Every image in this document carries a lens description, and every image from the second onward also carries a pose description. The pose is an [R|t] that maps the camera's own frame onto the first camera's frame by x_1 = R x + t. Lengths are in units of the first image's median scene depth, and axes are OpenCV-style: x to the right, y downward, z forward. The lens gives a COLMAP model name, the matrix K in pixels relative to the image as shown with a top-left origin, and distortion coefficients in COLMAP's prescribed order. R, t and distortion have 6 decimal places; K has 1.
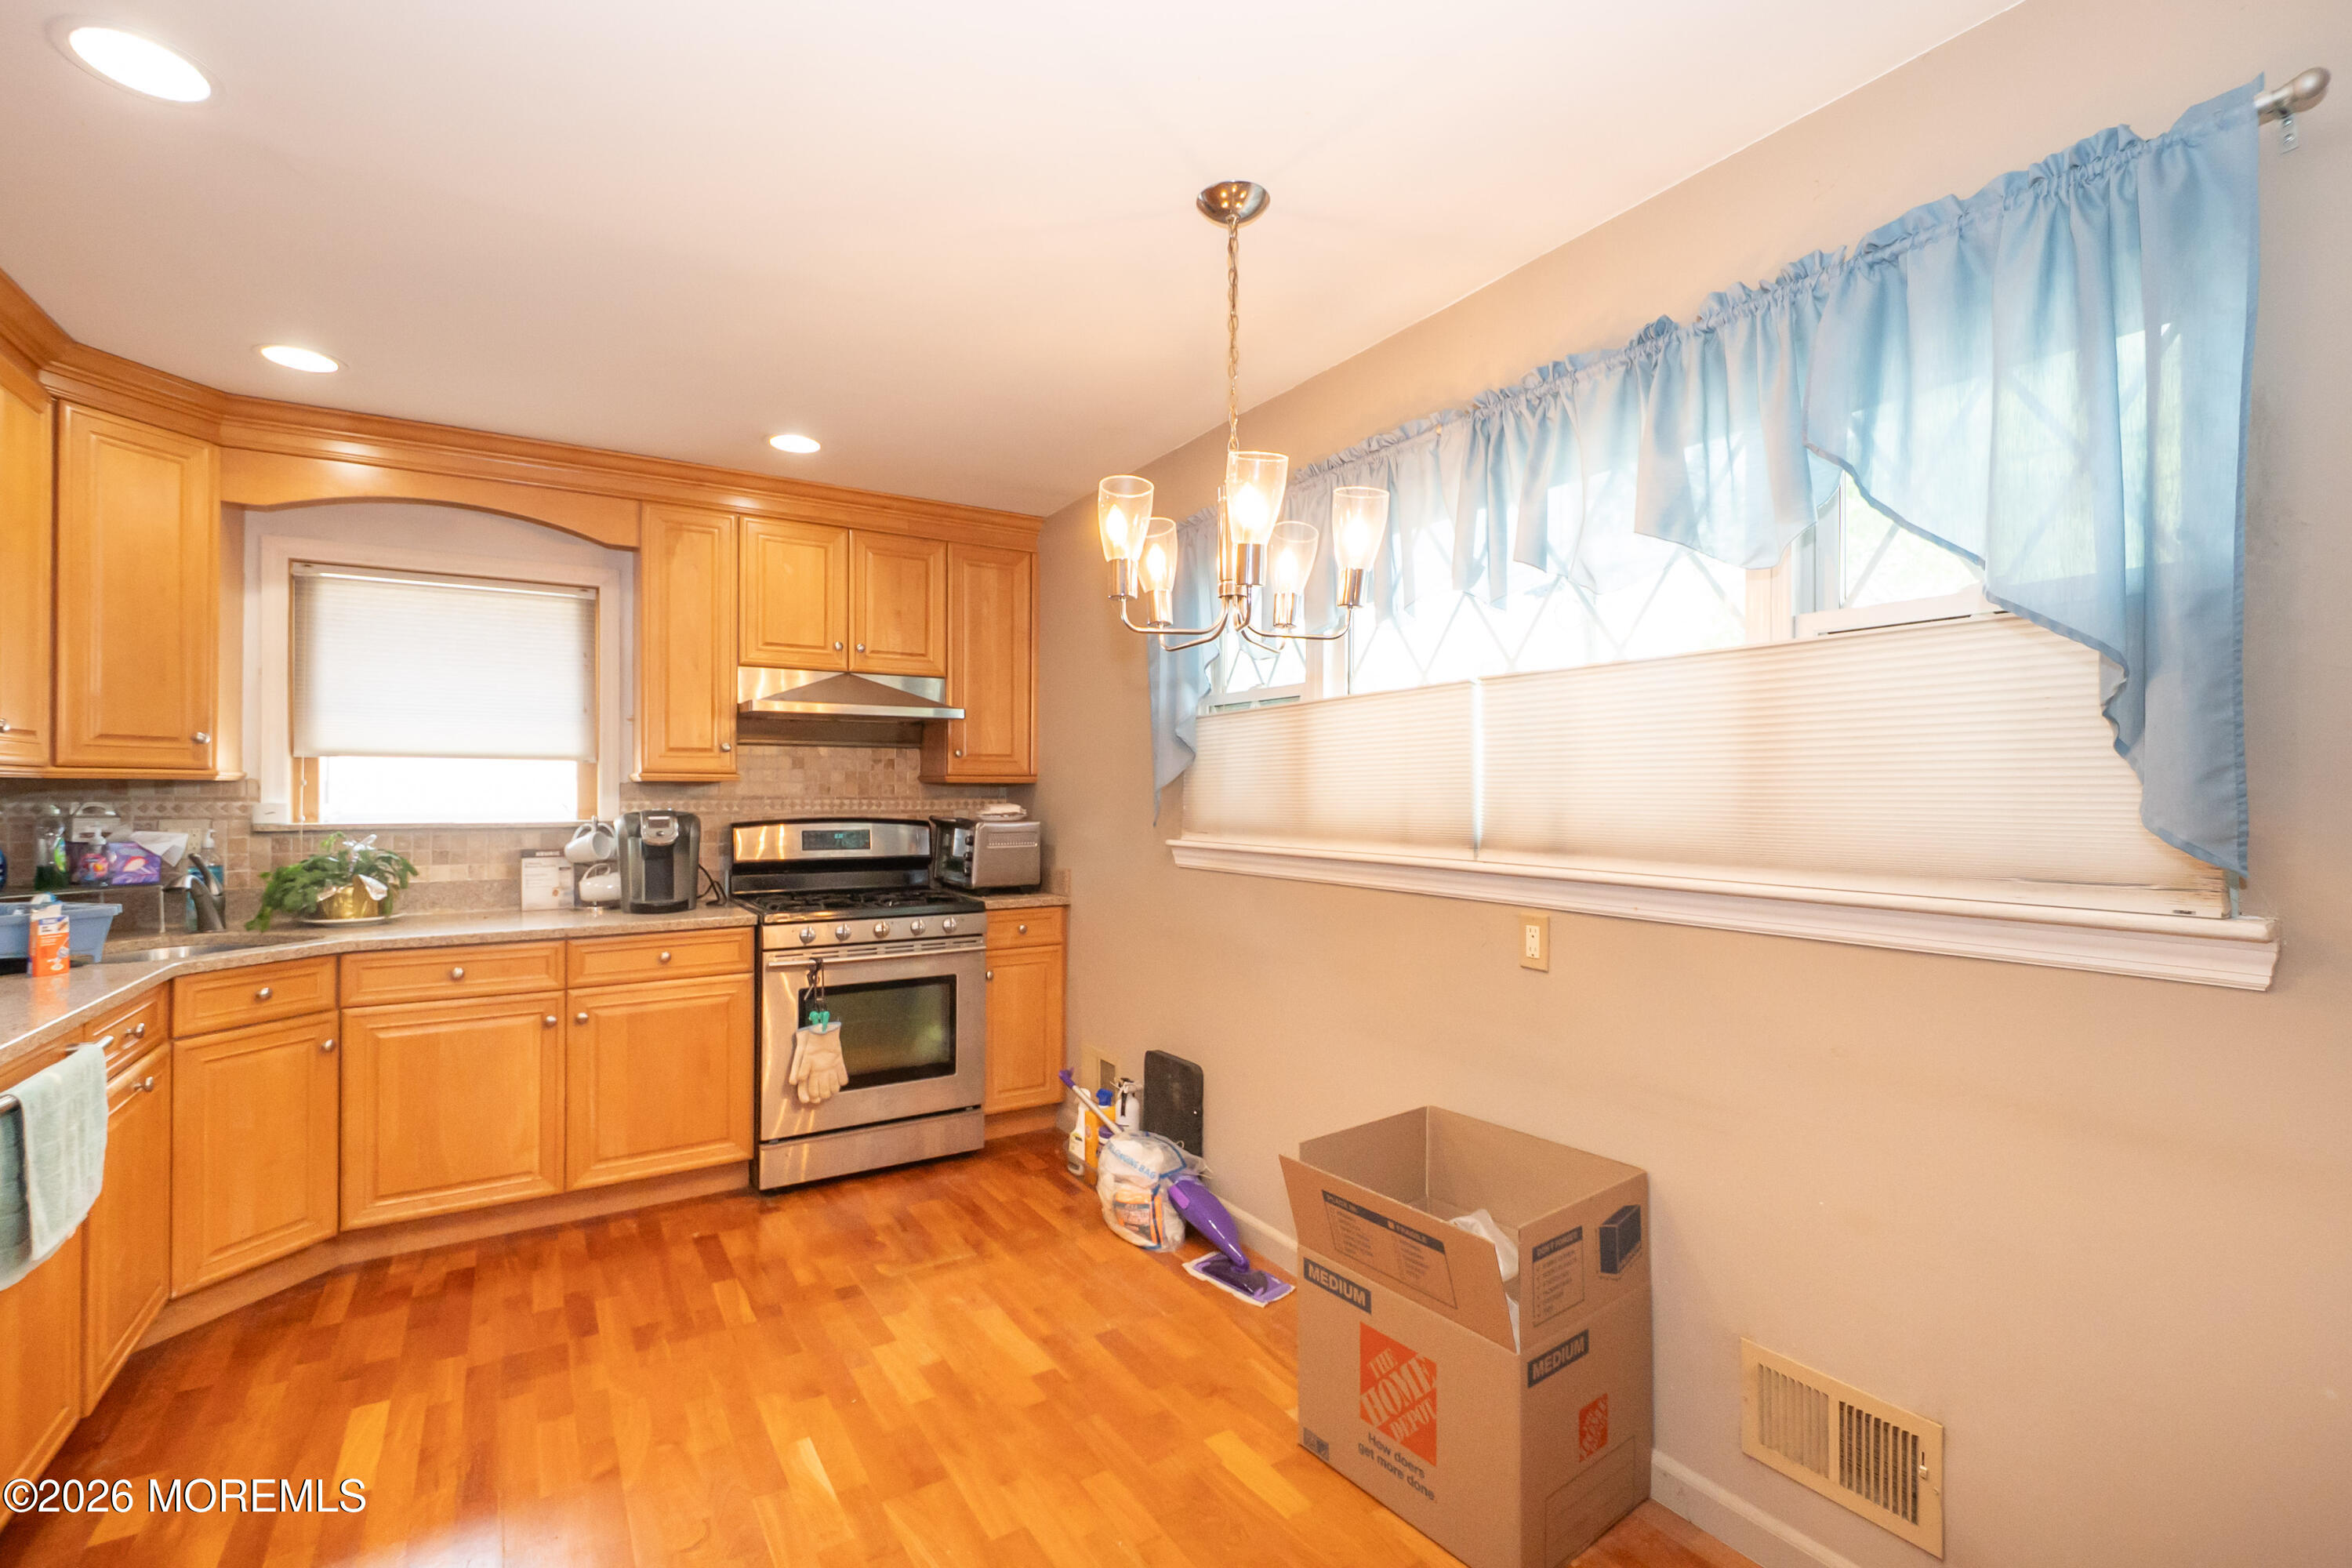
lens RADIAL K [[1051.3, 0, 1173.9], [0, 1051.3, 780.6], [0, 0, 1]] dist [0.007778, -0.005861]
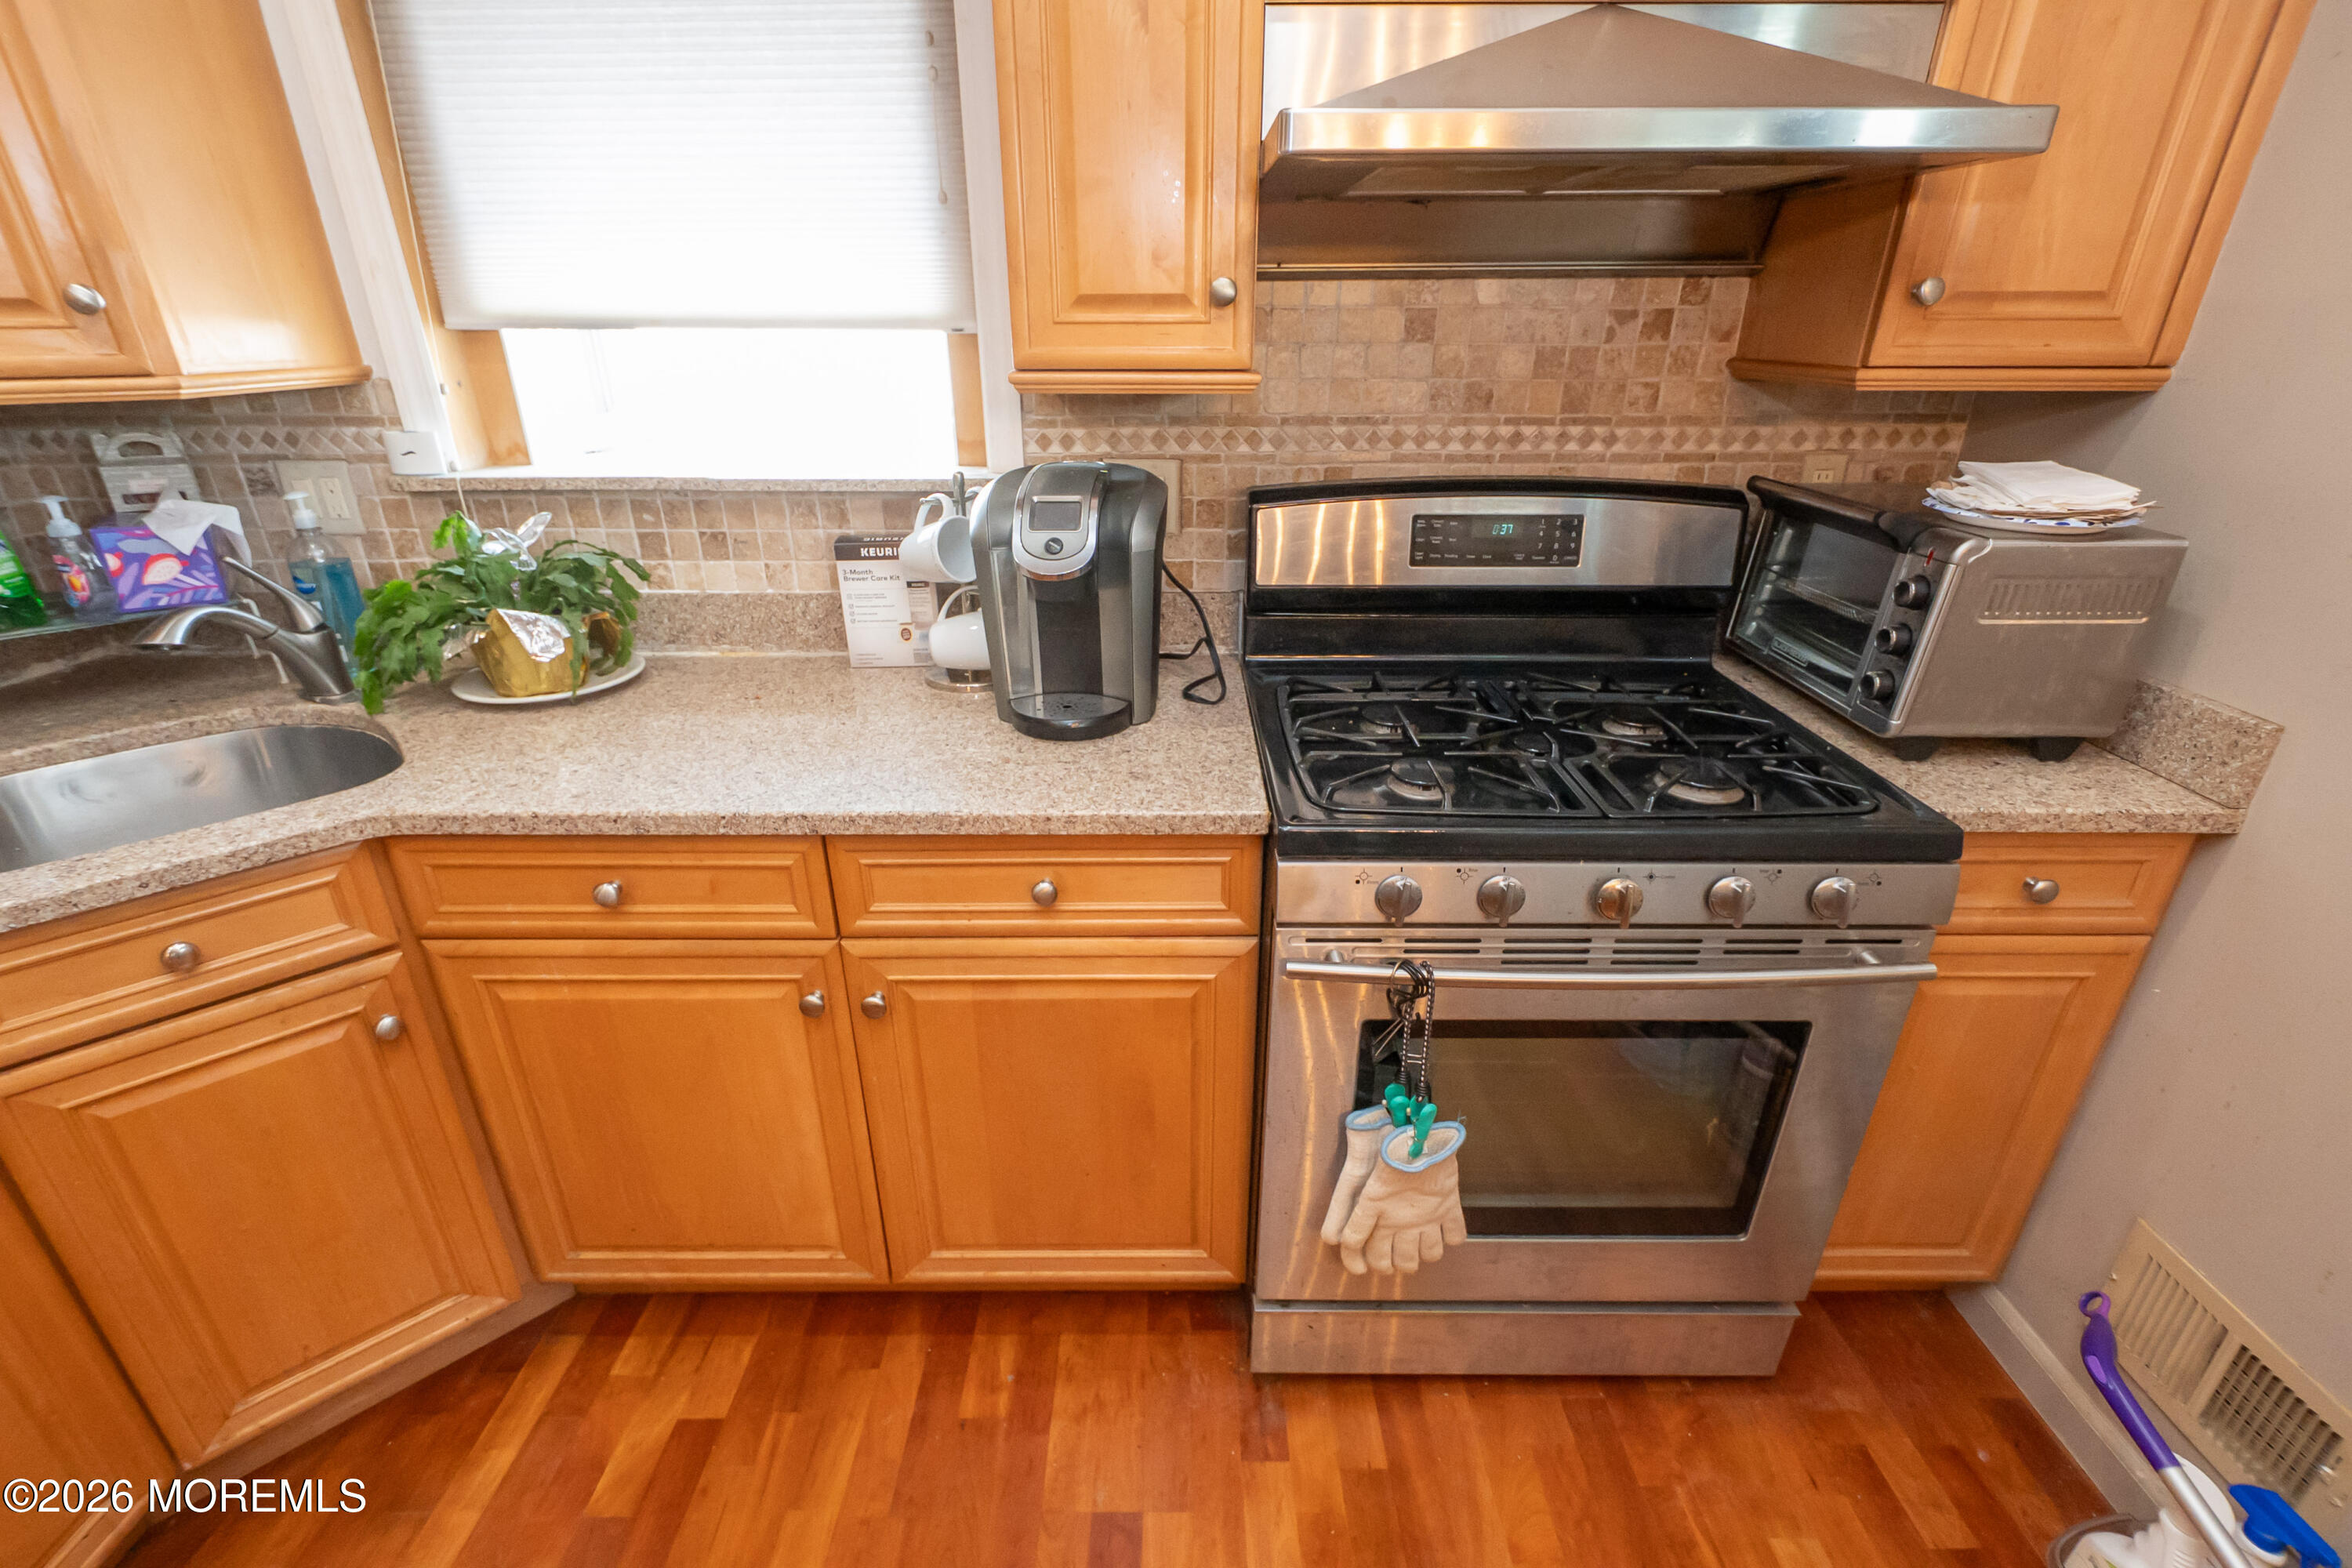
lens RADIAL K [[1051.3, 0, 1157.2], [0, 1051.3, 796.2], [0, 0, 1]] dist [0.007778, -0.005861]
pose [[0.843483, 0.217306, -0.491238, -0.258622], [0.008874, 0.908755, 0.417237, -0.027081], [0.537083, -0.356291, 0.764591, 0.722786]]
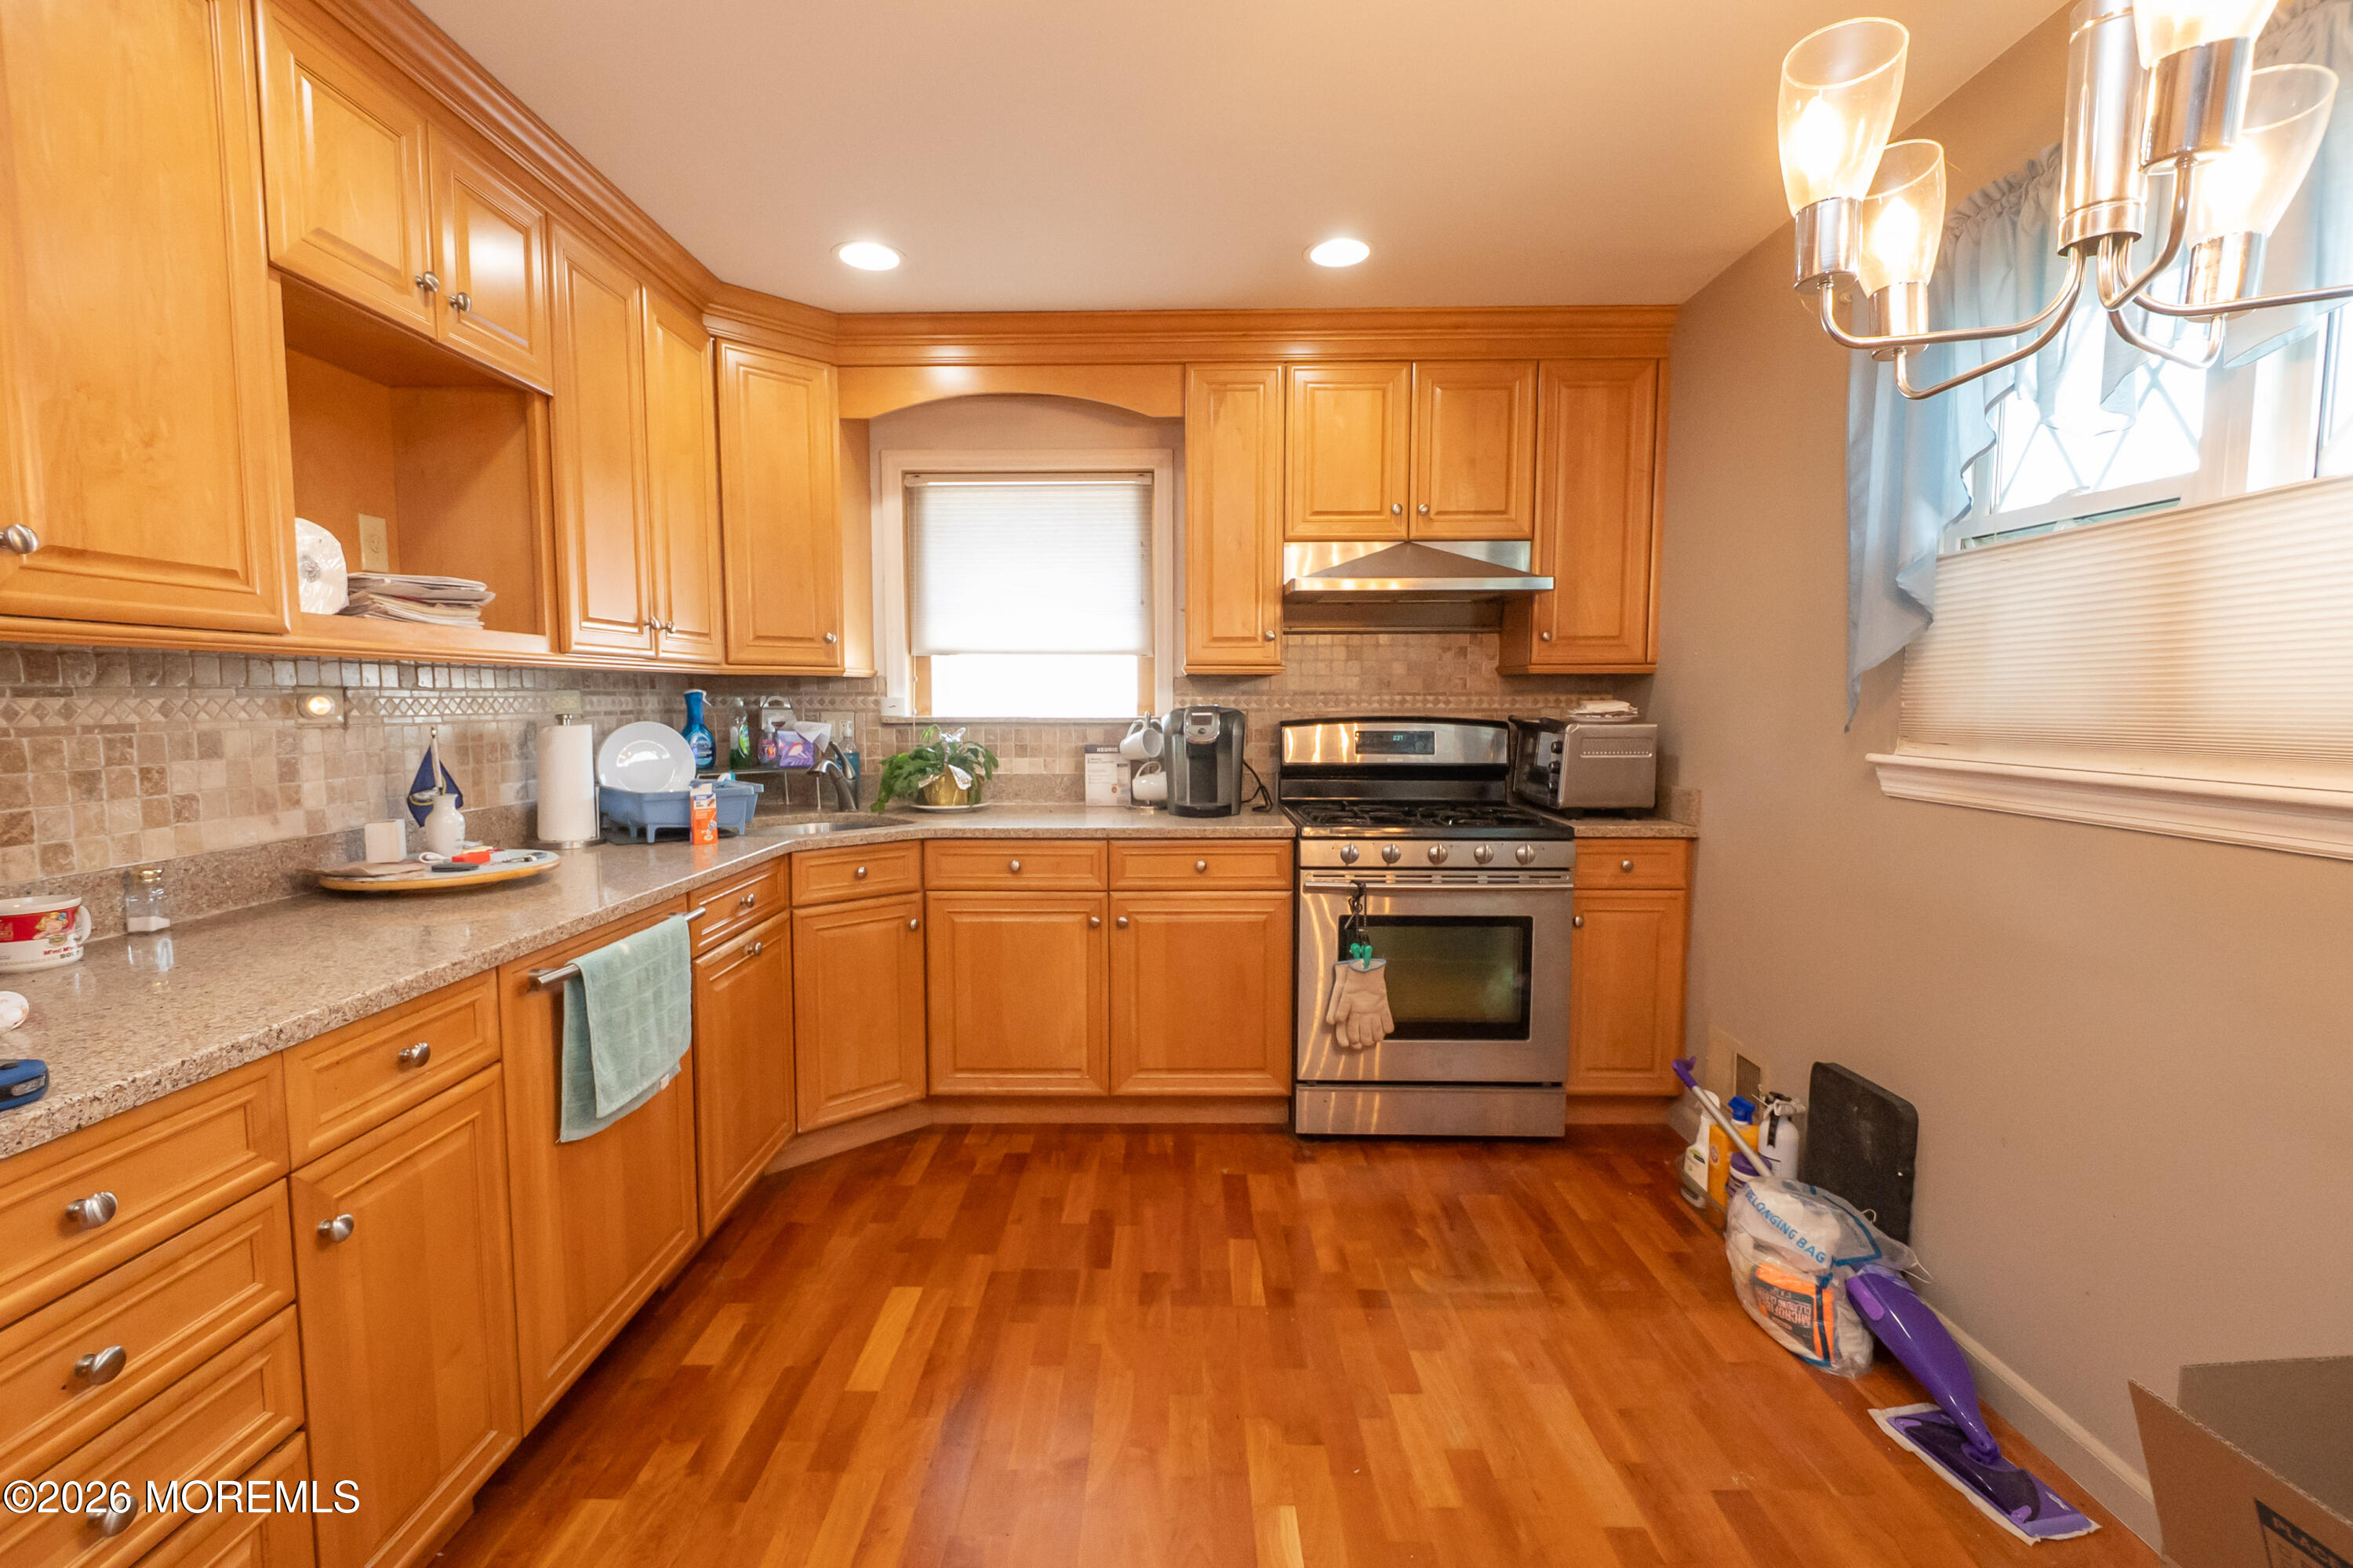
lens RADIAL K [[1051.8, 0, 1158.2], [0, 1051.8, 779.3], [0, 0, 1]] dist [0.007778, -0.005861]
pose [[0.837343, 0.041666, -0.545088, -0.017863], [0.007769, 0.996084, 0.088074, 0.011307], [0.546623, -0.077983, 0.833740, 0.218264]]
